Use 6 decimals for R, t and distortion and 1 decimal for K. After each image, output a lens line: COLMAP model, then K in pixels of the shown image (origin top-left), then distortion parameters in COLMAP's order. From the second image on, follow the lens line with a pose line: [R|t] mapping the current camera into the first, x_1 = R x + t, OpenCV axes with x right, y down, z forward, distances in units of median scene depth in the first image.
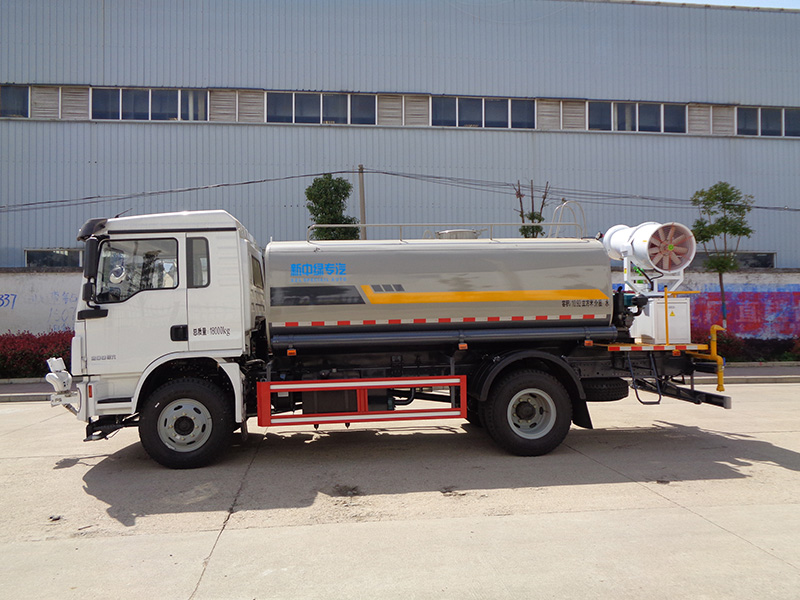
lens RADIAL K [[591.6, 0, 400.0], [0, 591.6, 300.0], [0, 0, 1]] dist [0.022787, -0.007193]
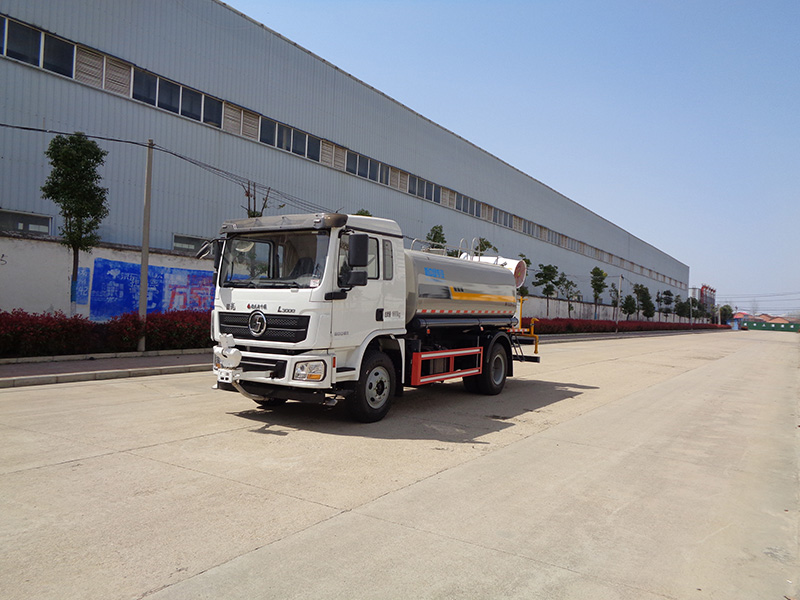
lens RADIAL K [[596.5, 0, 400.0], [0, 596.5, 300.0], [0, 0, 1]] dist [-0.056248, 0.098039]
pose [[0.656694, 0.047047, 0.752688, -0.439987], [-0.063632, 0.997950, -0.006860, 0.010138], [-0.751468, -0.043390, 0.658341, 0.045589]]
